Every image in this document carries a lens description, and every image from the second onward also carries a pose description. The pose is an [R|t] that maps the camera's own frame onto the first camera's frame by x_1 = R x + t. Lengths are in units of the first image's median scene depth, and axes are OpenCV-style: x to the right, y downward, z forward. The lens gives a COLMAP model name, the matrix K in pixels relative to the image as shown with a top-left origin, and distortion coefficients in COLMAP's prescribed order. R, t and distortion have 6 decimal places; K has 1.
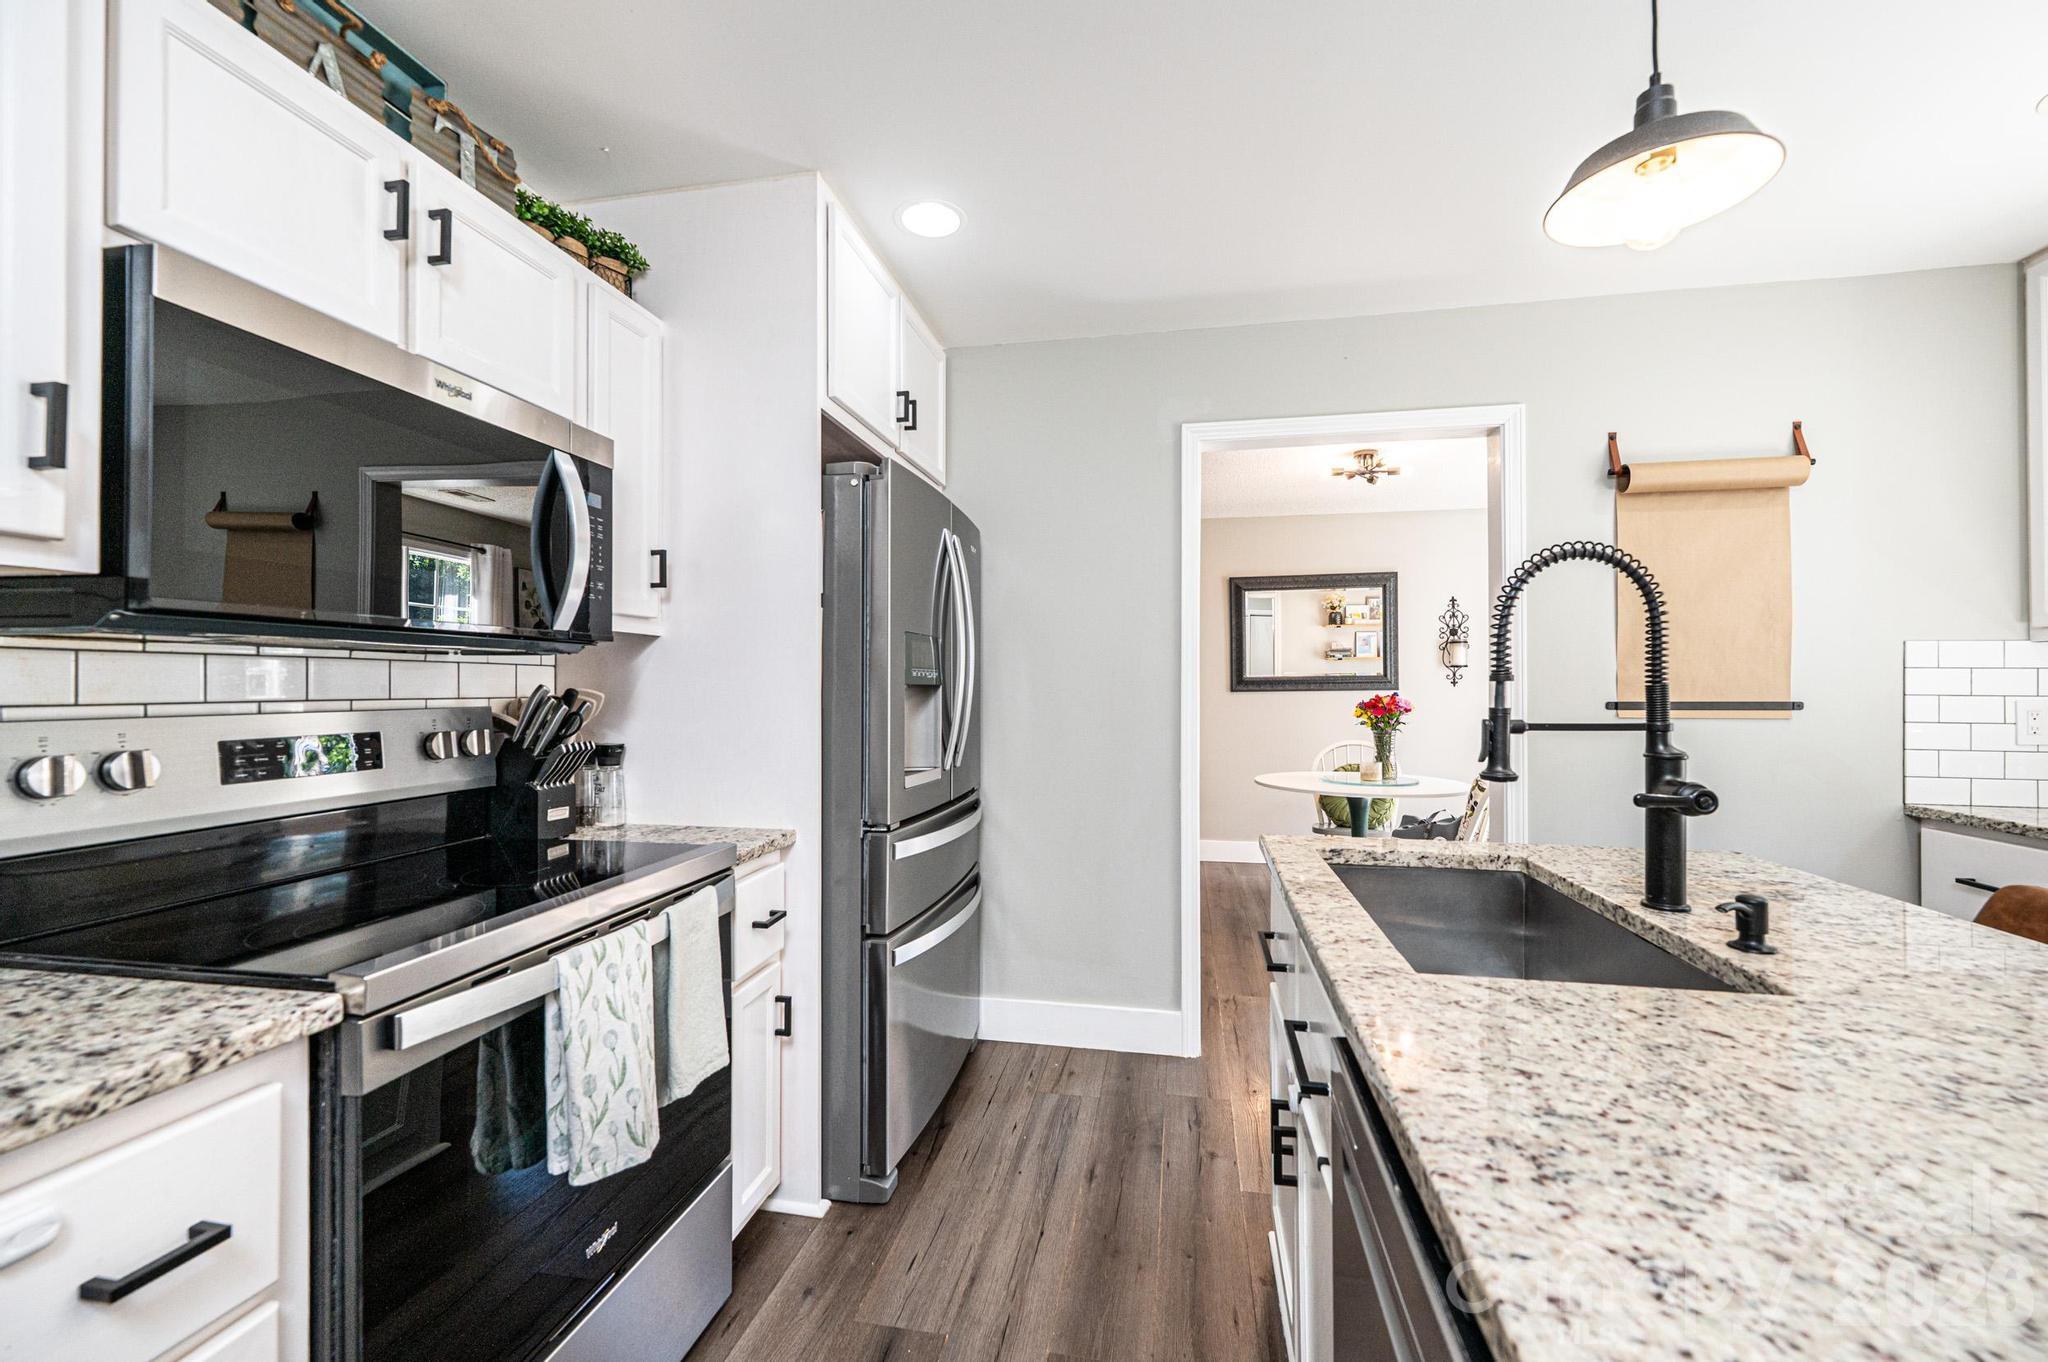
lens RADIAL K [[810.1, 0, 1024.8], [0, 810.1, 681.9], [0, 0, 1]] dist [-0.001731, -0.000354]
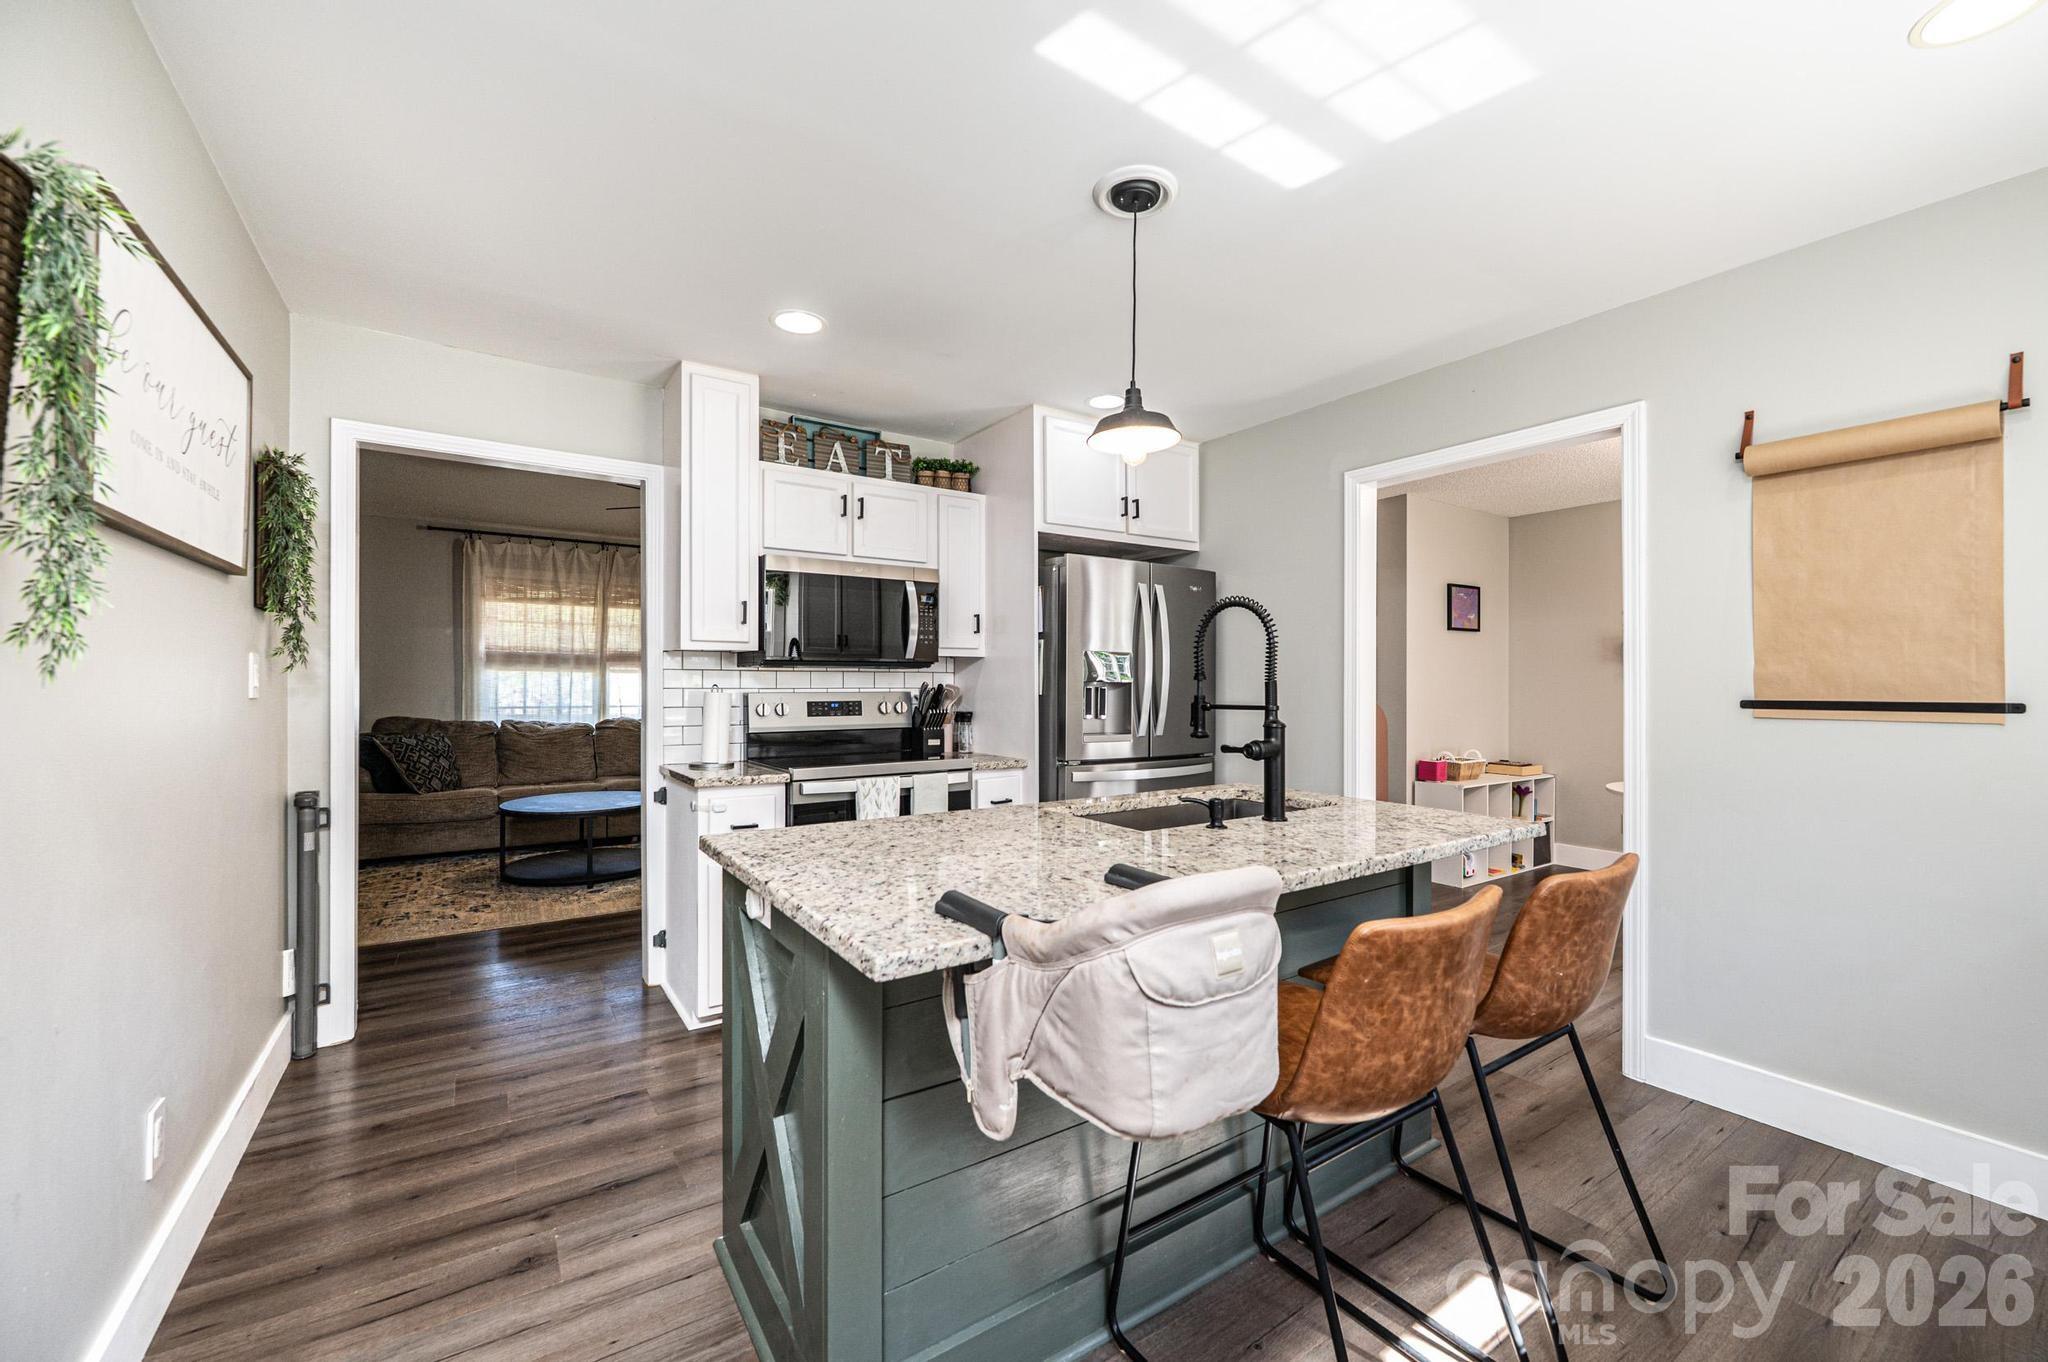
lens RADIAL K [[810.1, 0, 1026.0], [0, 810.1, 679.4], [0, 0, 1]] dist [-0.001731, -0.000354]
pose [[0.709419, -0.002359, -0.704783, 1.212209], [0.002877, 0.999996, -0.000452, -0.002303], [0.704781, -0.001707, 0.709423, -0.380802]]
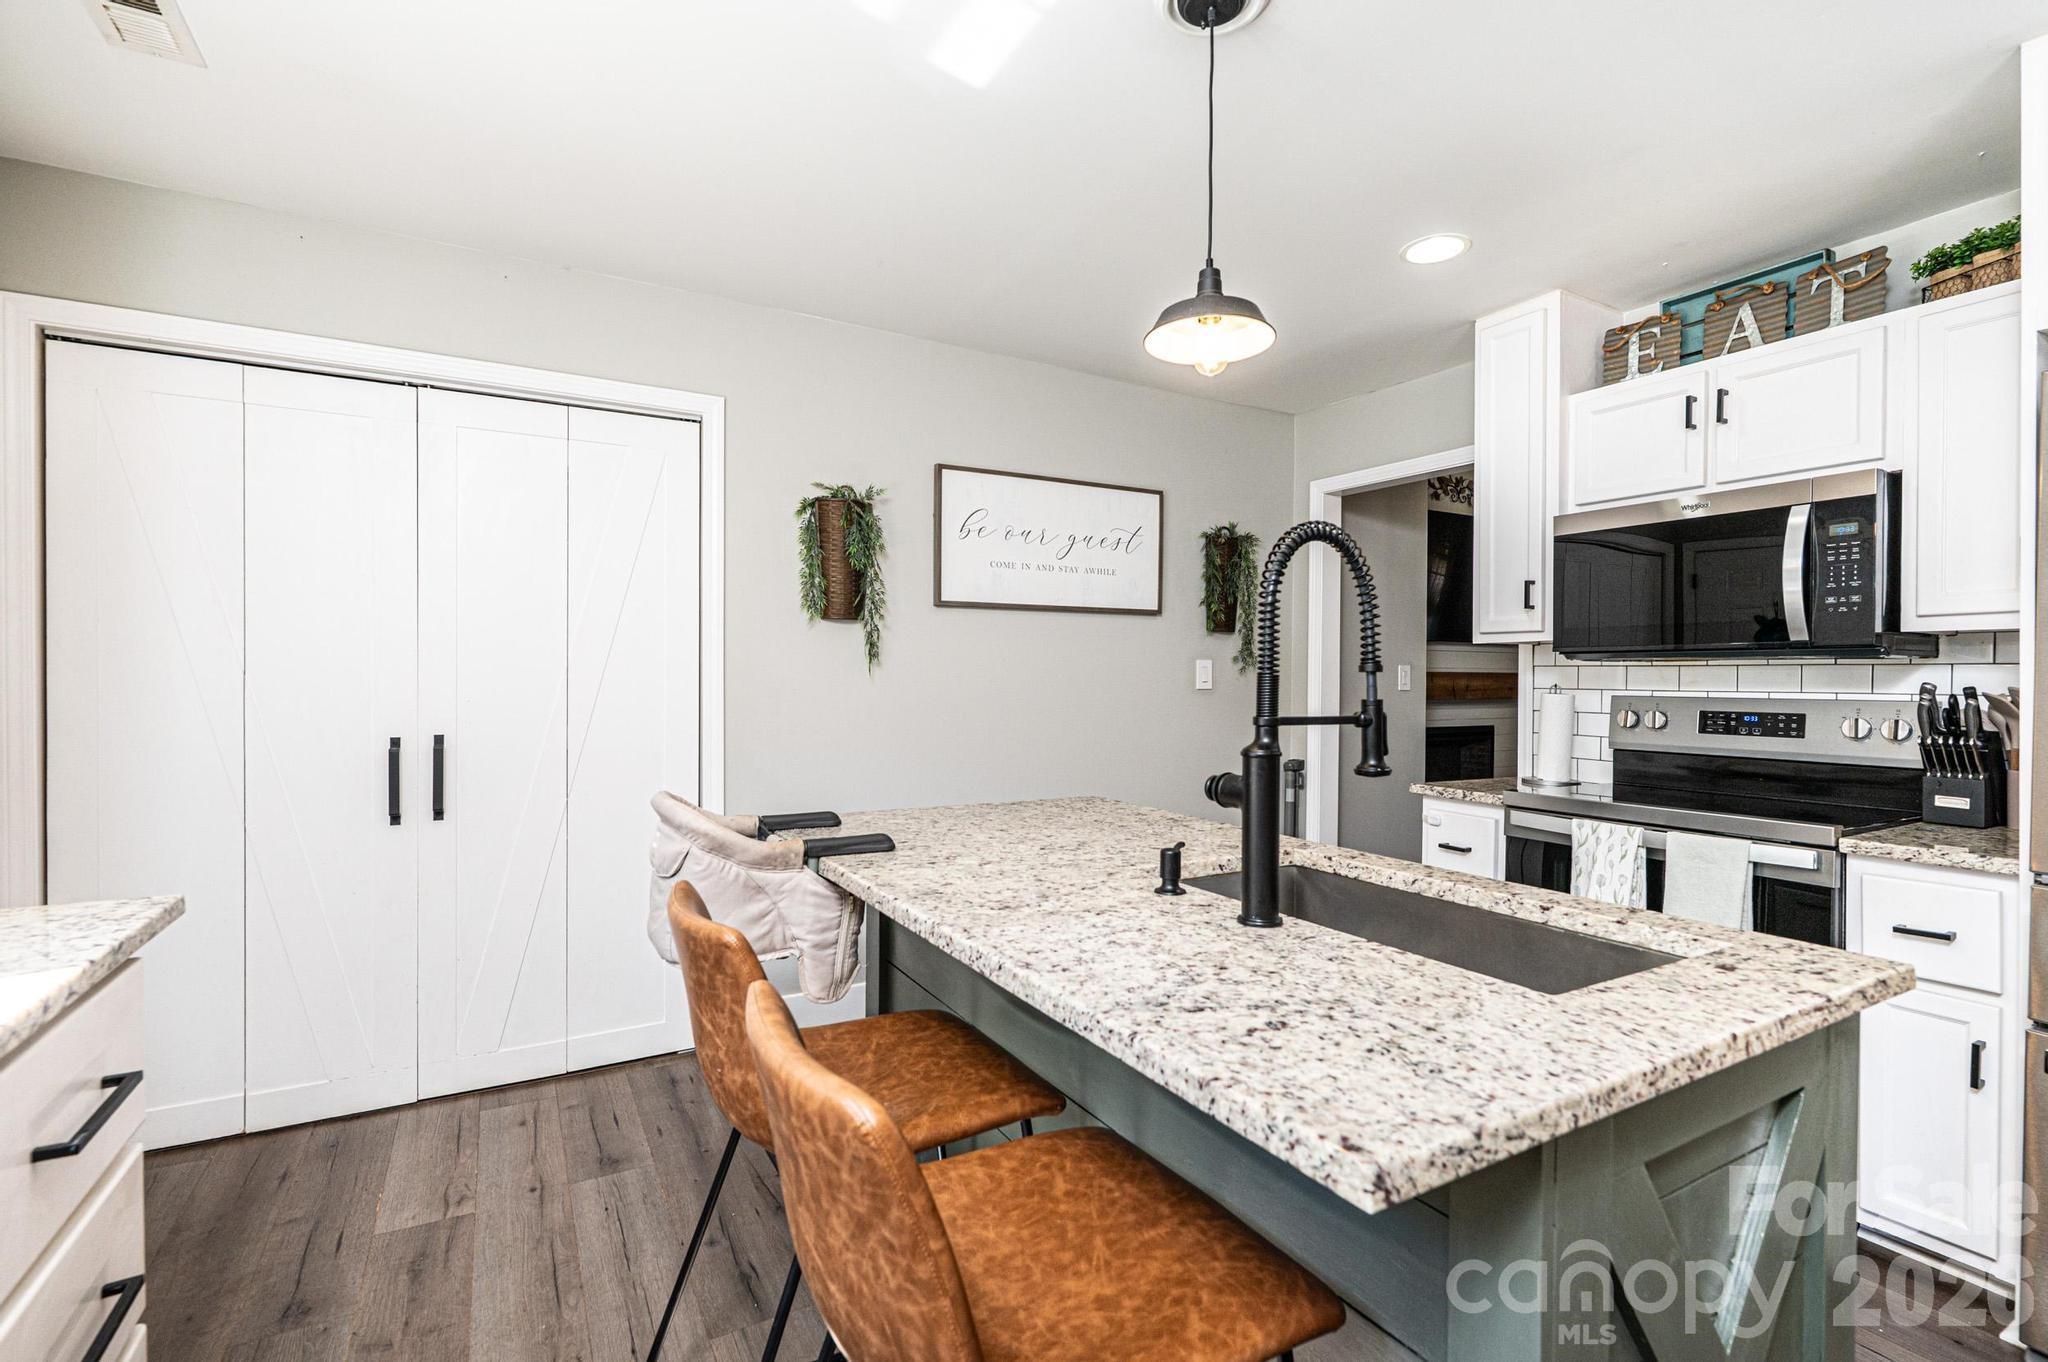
lens RADIAL K [[923.3, 0, 1026.0], [0, 923.3, 681.8], [0, 0, 1]] dist [-0.004717, 0.000733]
pose [[-0.754193, -0.004206, -0.656639, 1.276565], [-0.004973, 0.999987, -0.000693, 0.009978], [0.656634, 0.002743, -0.754205, 1.219983]]
